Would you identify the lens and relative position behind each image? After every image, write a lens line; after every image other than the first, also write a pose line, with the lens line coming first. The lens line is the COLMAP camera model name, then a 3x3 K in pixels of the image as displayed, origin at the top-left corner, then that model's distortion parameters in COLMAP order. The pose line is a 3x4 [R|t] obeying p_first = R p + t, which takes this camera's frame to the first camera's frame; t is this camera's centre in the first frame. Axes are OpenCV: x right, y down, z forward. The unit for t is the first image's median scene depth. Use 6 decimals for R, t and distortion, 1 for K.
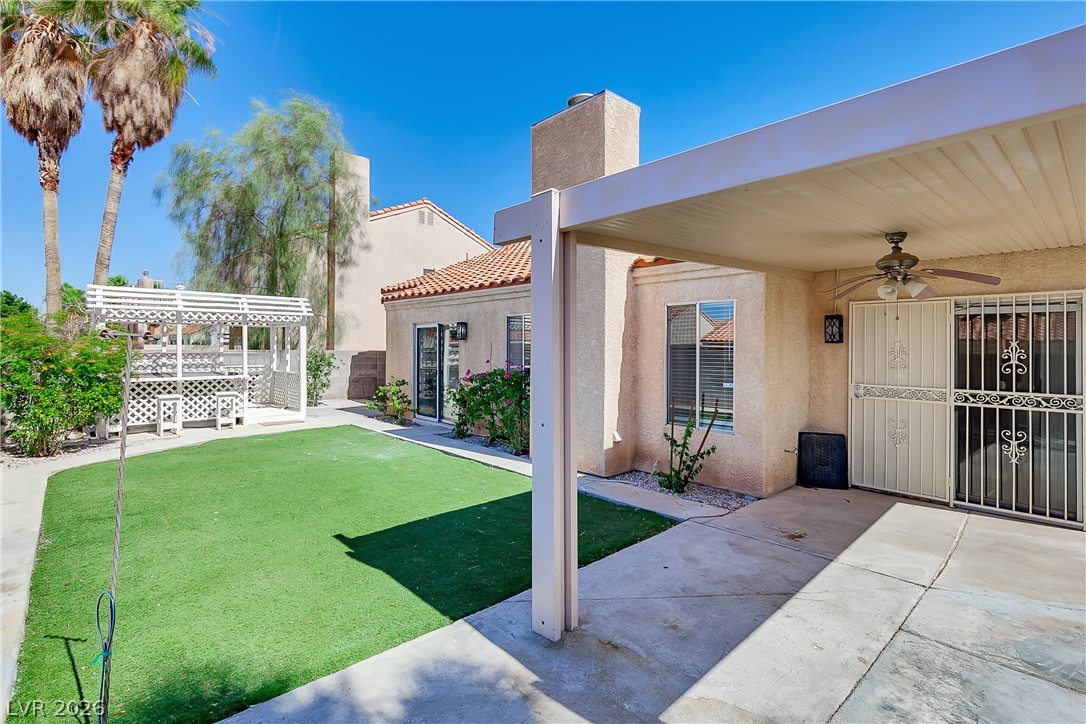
lens RADIAL K [[518.4, 0, 544.0], [0, 518.4, 346.0], [0, 0, 1]] dist [0.005013, -0.000105]
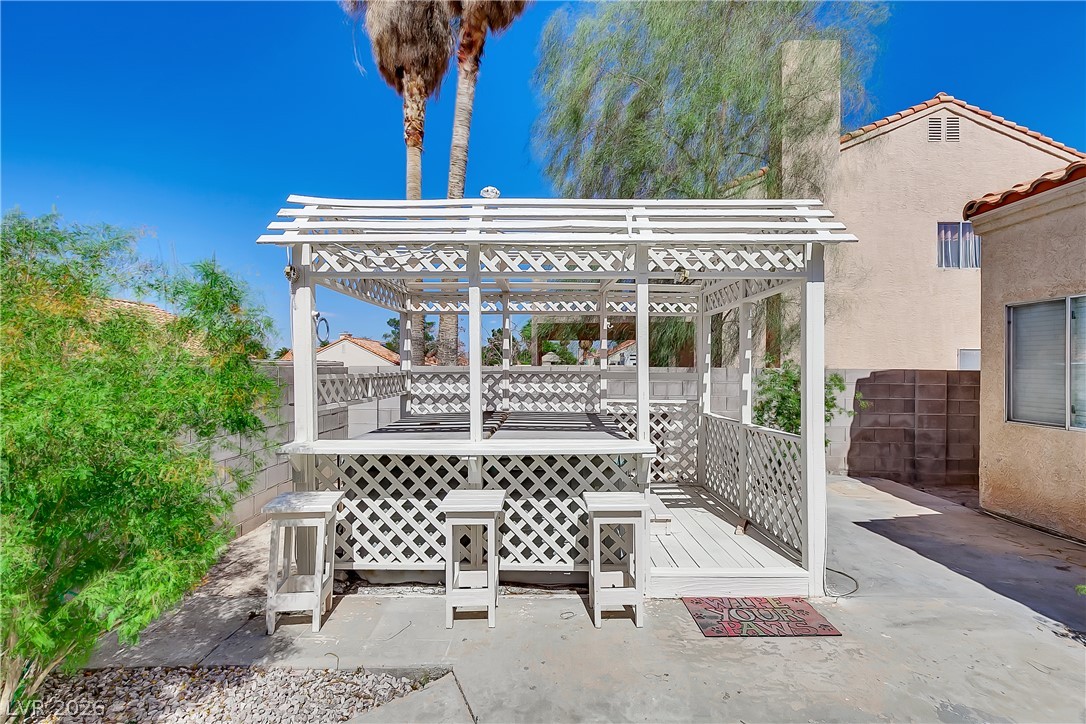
lens RADIAL K [[518.4, 0, 543.4], [0, 518.4, 364.8], [0, 0, 1]] dist [0.005013, -0.000105]
pose [[0.743766, -0.004219, -0.668427, -0.340391], [0.001012, 0.999986, -0.005187, 0.009016], [0.668439, 0.003181, 0.743760, 0.602428]]
